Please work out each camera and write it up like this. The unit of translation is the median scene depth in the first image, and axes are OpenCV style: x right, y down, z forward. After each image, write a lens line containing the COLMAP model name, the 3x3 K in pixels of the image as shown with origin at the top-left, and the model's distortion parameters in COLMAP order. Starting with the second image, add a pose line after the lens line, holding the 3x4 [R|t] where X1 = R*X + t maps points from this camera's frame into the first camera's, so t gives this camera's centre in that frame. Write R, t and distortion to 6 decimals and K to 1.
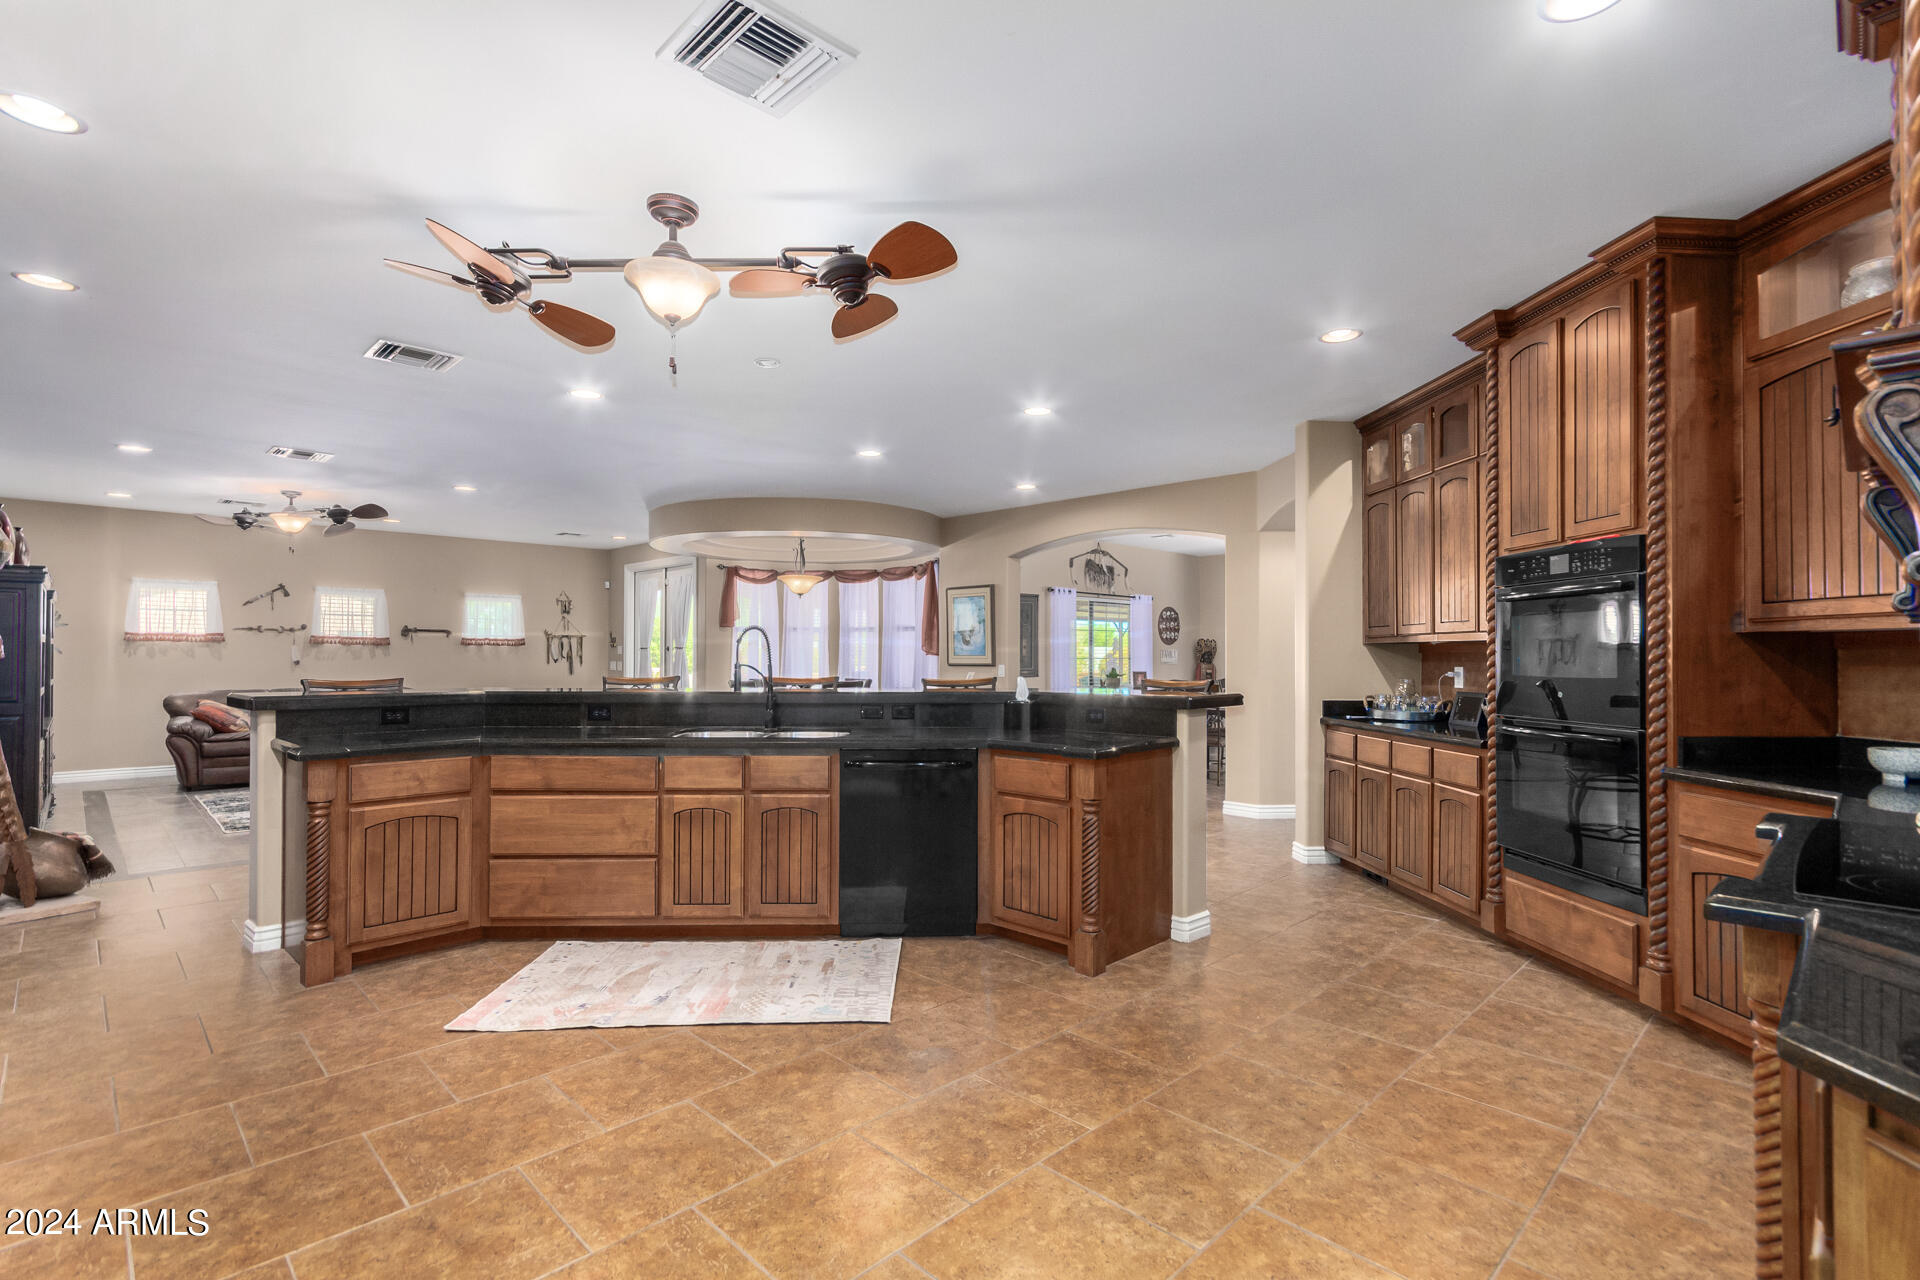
lens RADIAL K [[883.1, 0, 965.0], [0, 883.1, 643.3], [0, 0, 1]] dist [0.000303, 0.000872]
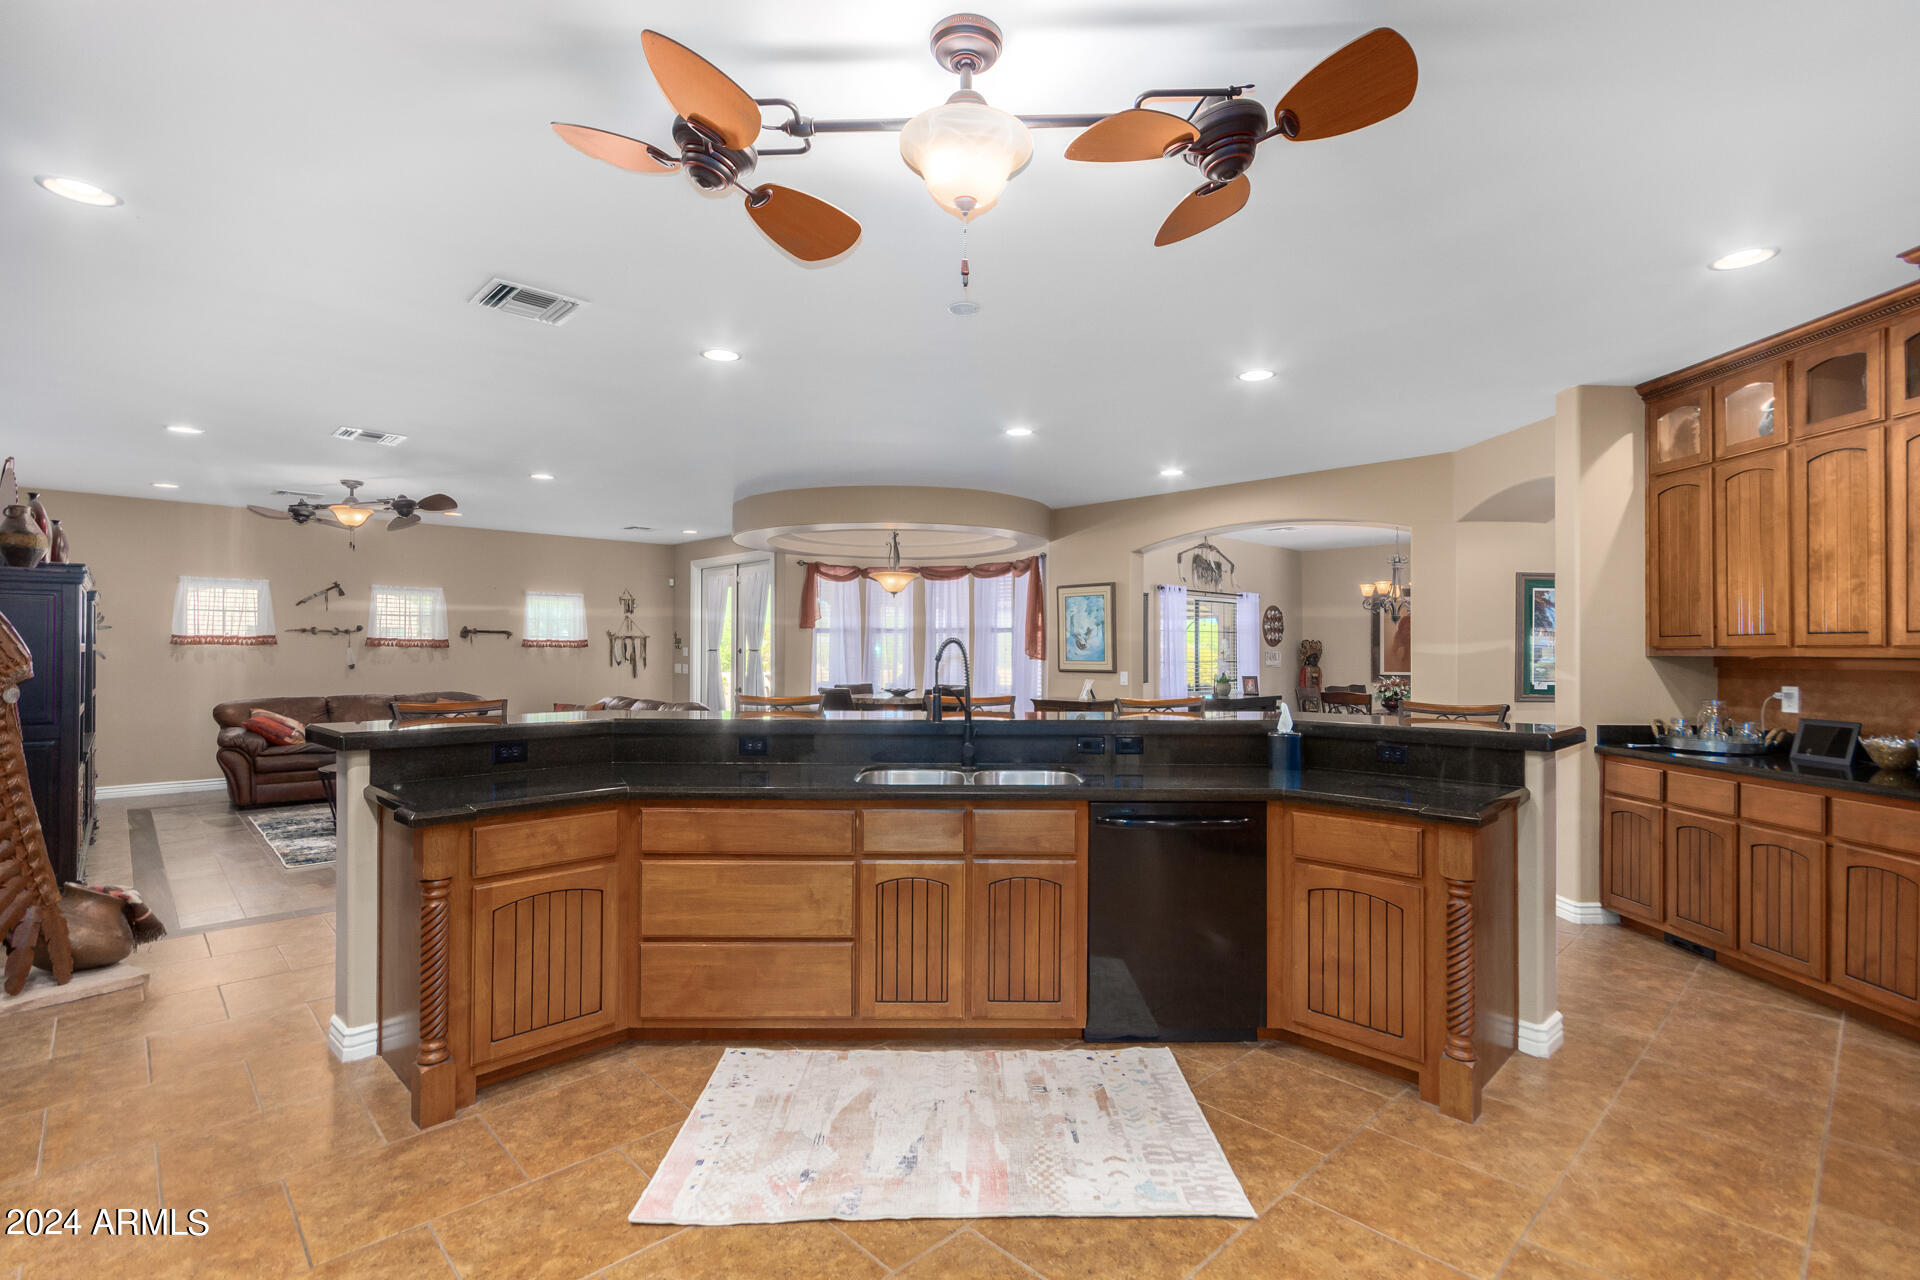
lens RADIAL K [[883.1, 0, 968.3], [0, 883.1, 640.8], [0, 0, 1]] dist [0.000303, 0.000872]
pose [[0.999720, 0.000800, -0.023642, -0.208967], [-0.000747, 0.999997, 0.002237, -0.019908], [0.023644, -0.002218, 0.999718, 0.208686]]
